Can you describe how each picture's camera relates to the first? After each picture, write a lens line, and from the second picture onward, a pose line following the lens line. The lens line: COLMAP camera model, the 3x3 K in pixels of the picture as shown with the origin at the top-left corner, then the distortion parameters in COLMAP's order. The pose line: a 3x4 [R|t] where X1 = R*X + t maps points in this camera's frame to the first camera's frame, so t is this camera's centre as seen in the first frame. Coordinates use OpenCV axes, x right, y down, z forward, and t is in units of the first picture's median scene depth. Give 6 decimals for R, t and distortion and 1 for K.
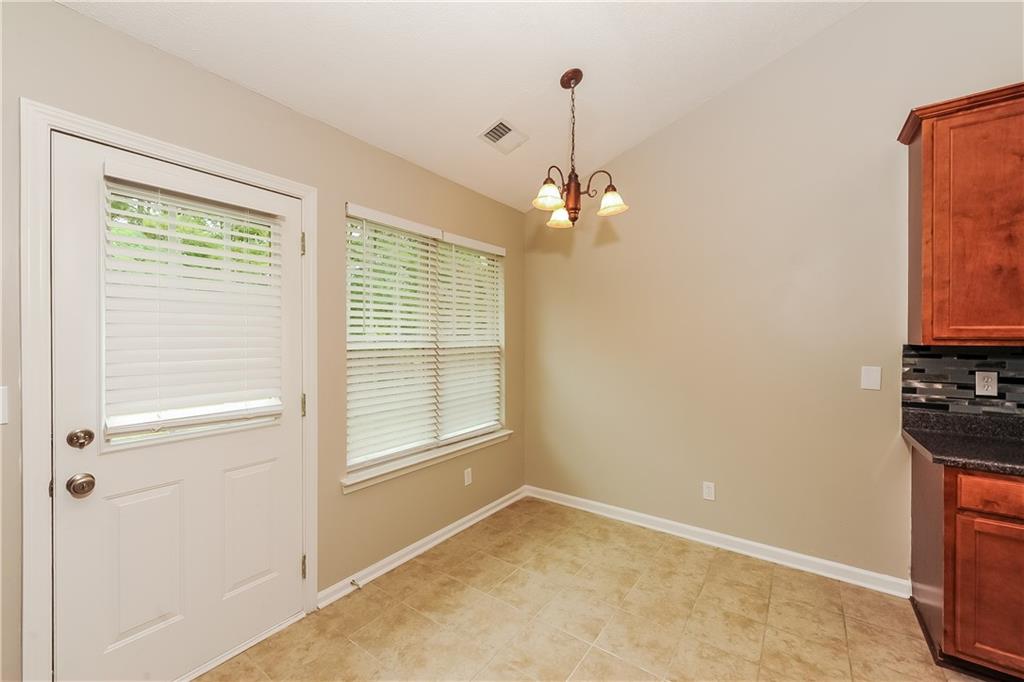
lens RADIAL K [[403.5, 0, 512.0], [0, 403.5, 341.0], [0, 0, 1]] dist [-0.000214, 0.000058]
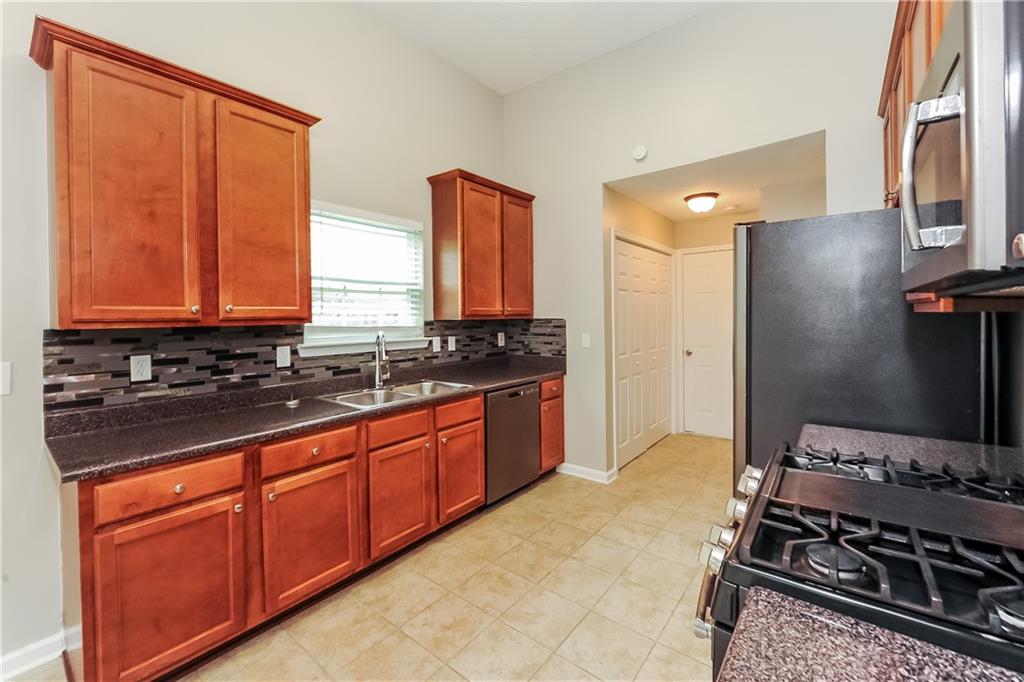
lens RADIAL K [[418.4, 0, 517.6], [0, 418.4, 315.0], [0, 0, 1]] dist [-0.000138, 0.000022]
pose [[0.038647, 0.000201, 0.999253, 0.252578], [0.019842, 0.999803, -0.000968, 0.000452], [-0.999056, 0.019865, 0.038635, 0.090026]]
